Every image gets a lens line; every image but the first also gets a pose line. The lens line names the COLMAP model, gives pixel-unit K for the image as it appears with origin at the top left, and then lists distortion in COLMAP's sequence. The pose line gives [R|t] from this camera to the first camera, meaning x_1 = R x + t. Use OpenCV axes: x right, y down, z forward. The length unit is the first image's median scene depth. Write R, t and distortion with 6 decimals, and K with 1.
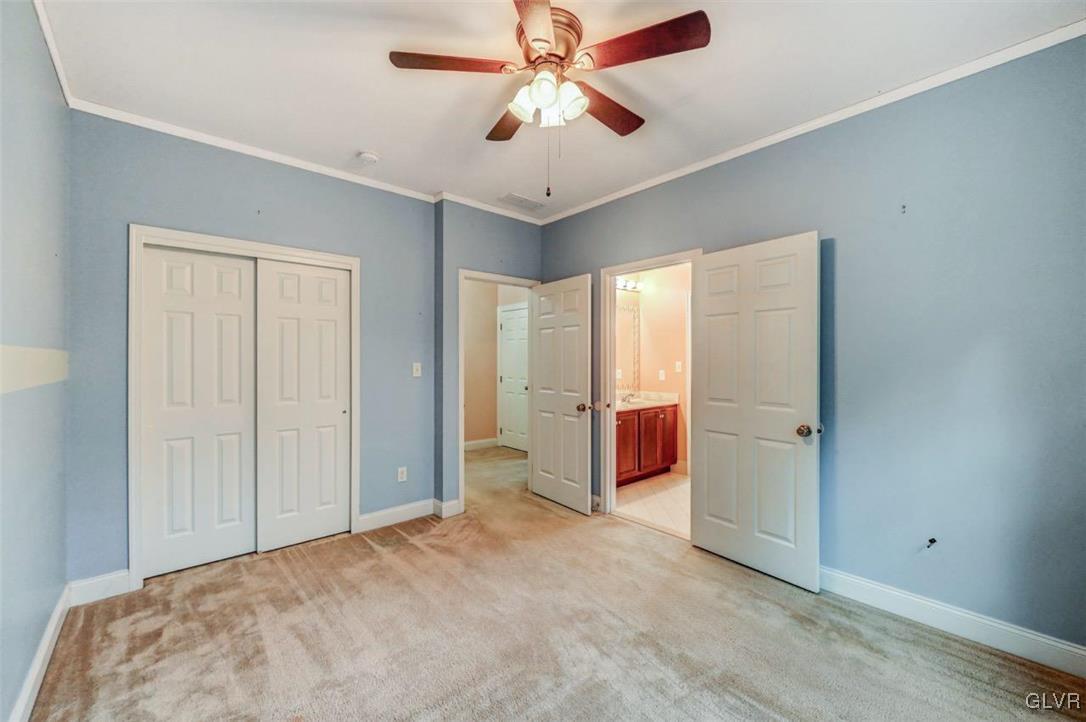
lens RADIAL K [[431.0, 0, 550.2], [0, 431.0, 361.2], [0, 0, 1]] dist [0.004304, 0.000257]
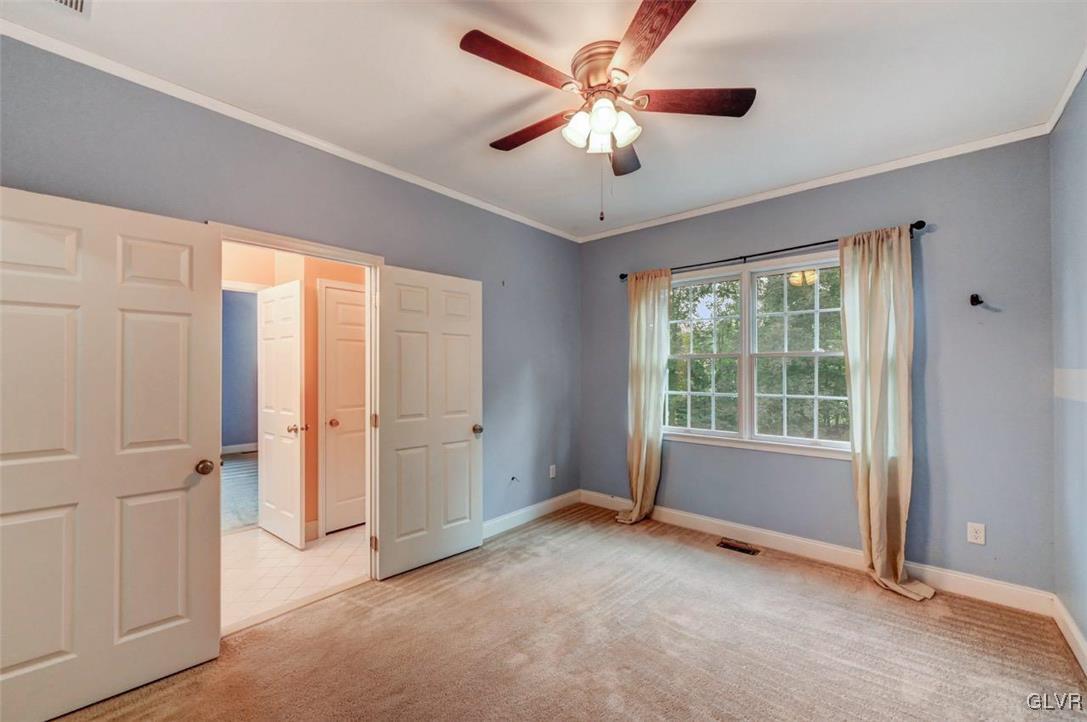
lens RADIAL K [[434.7, 0, 540.9], [0, 434.7, 369.9], [0, 0, 1]] dist [0.001190, 0.000108]
pose [[-0.104867, 0.001217, 0.994485, -0.759912], [0.007444, 0.999972, -0.000438, -0.018423], [-0.994458, 0.007357, -0.104873, 0.933117]]
